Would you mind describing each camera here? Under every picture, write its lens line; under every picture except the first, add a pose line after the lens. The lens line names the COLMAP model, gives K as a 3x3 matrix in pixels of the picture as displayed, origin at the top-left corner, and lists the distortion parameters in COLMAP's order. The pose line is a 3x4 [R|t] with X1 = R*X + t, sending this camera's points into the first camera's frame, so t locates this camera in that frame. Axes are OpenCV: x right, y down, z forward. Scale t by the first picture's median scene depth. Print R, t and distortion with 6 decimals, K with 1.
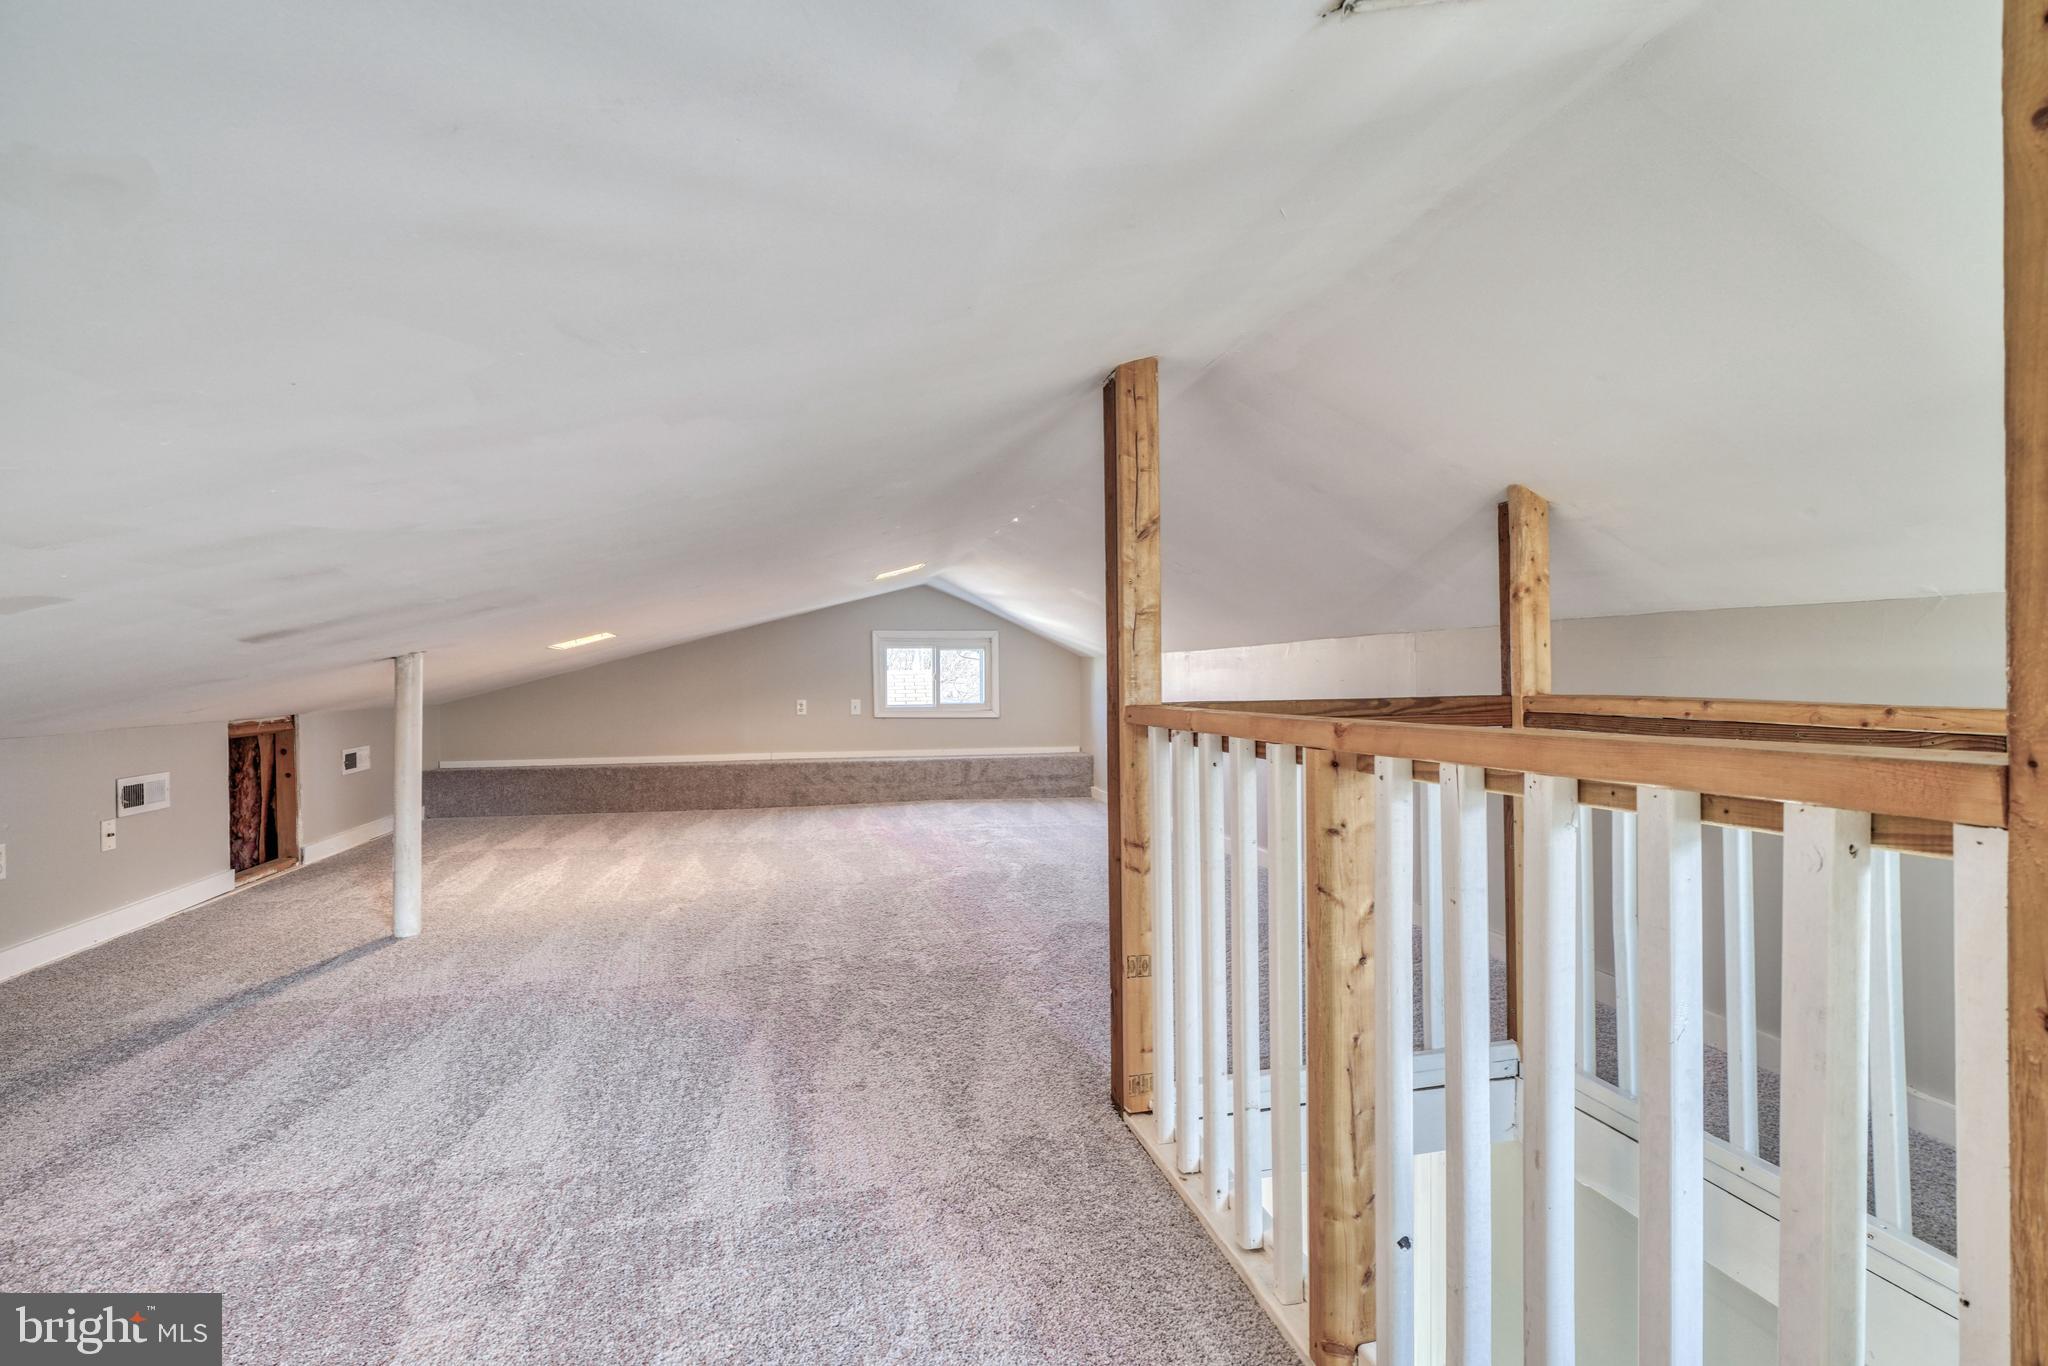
lens RADIAL K [[991.1, 0, 1026.0], [0, 991.1, 681.3], [0, 0, 1]] dist [-0.000058, -0.000070]
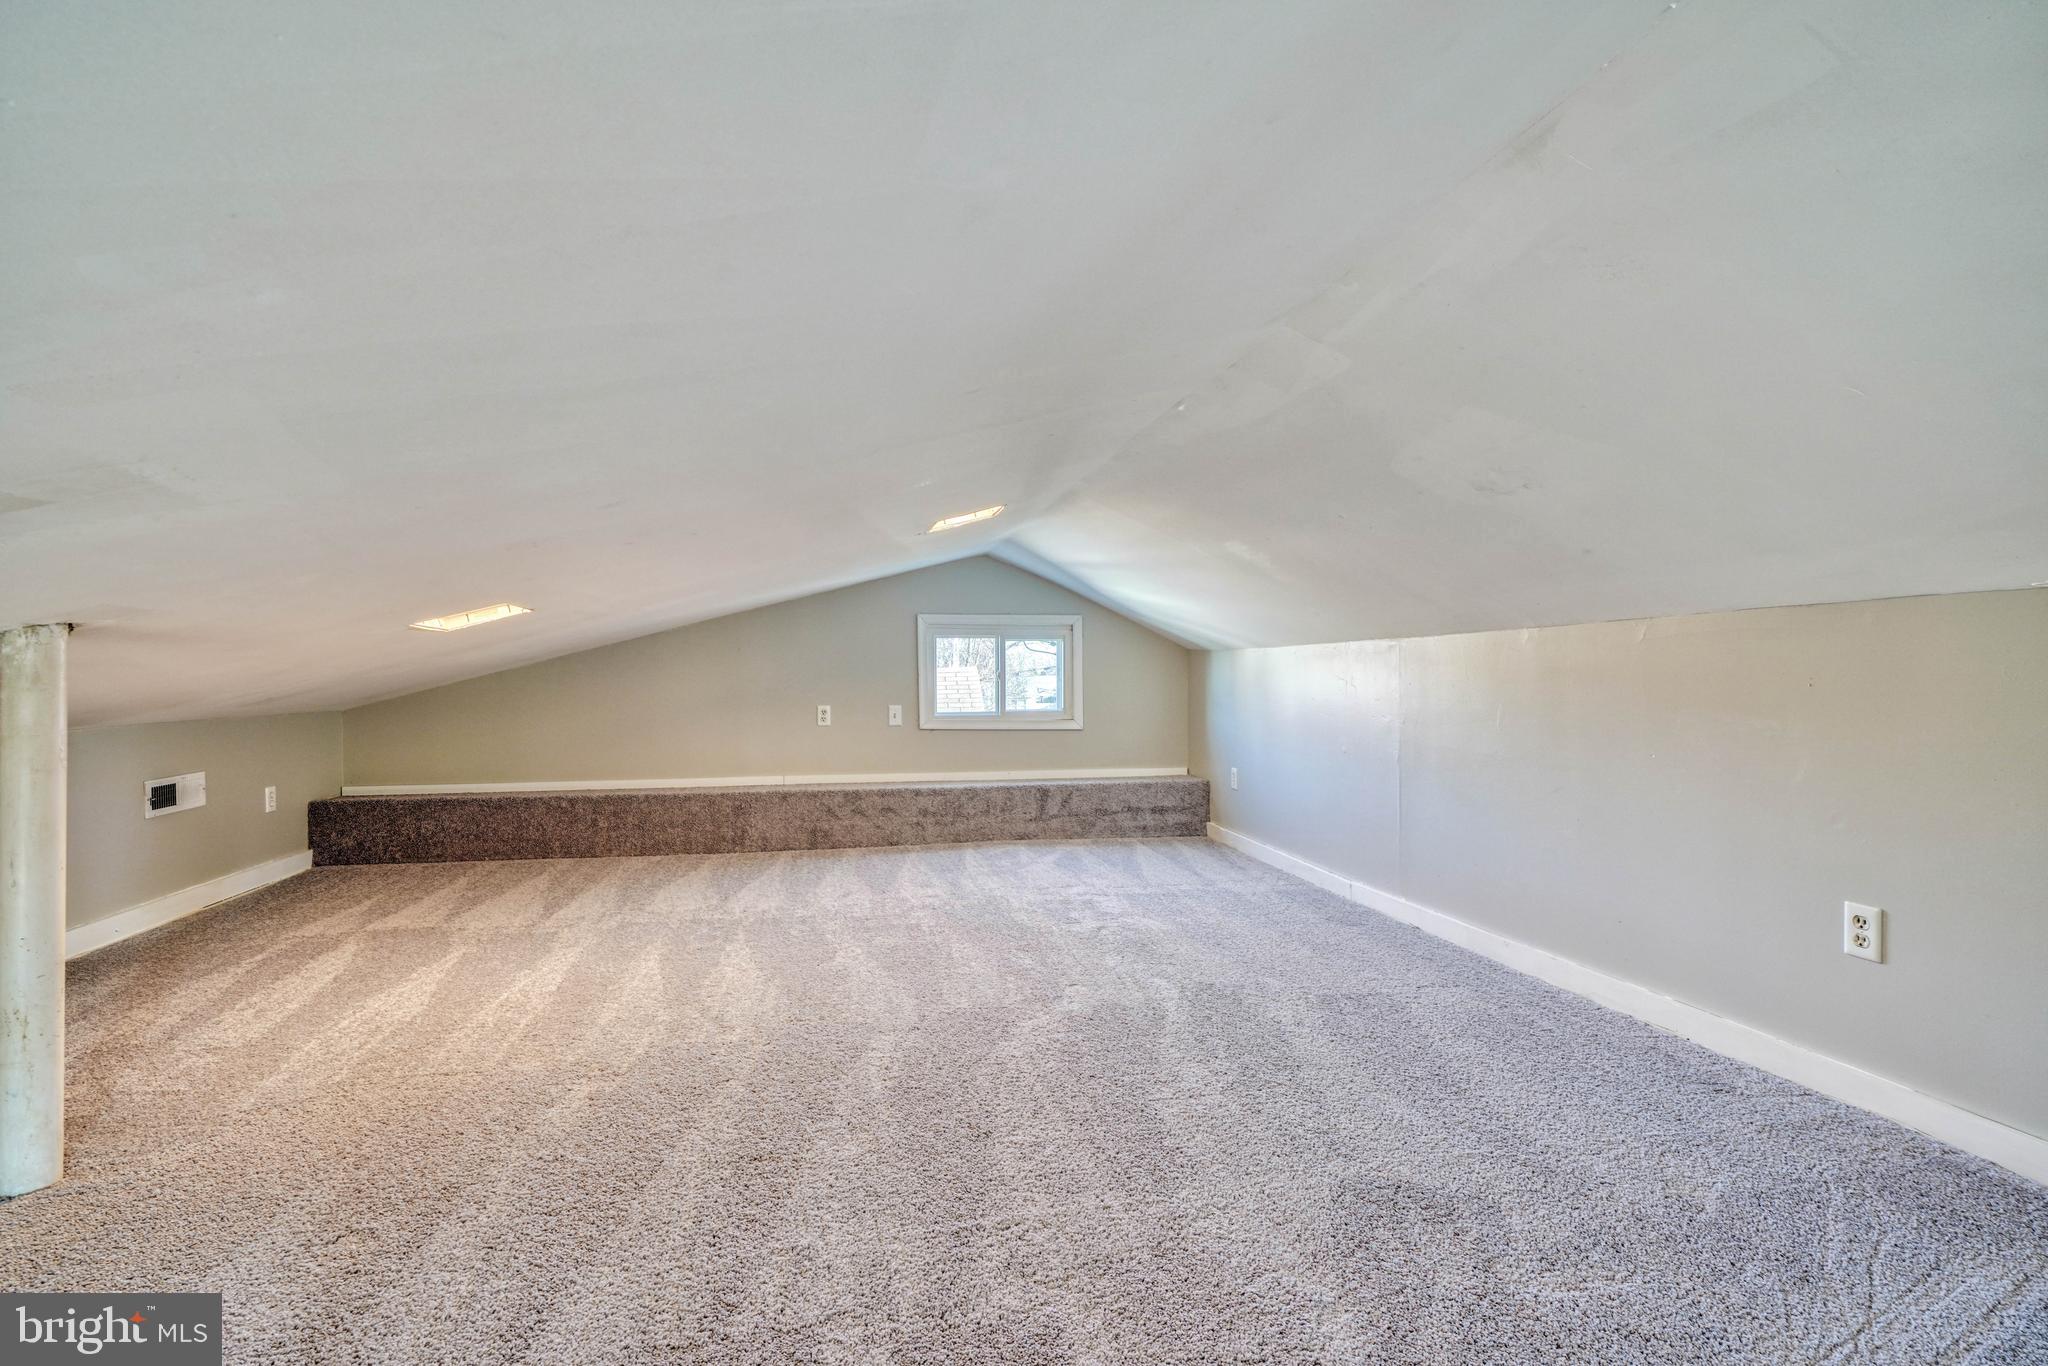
lens RADIAL K [[991.1, 0, 1022.1], [0, 991.1, 679.5], [0, 0, 1]] dist [-0.000058, -0.000070]
pose [[0.999430, 0.003698, -0.033548, -0.053190], [-0.003701, 0.999993, -0.000024, -0.001724], [0.033548, 0.000148, 0.999437, 0.262732]]
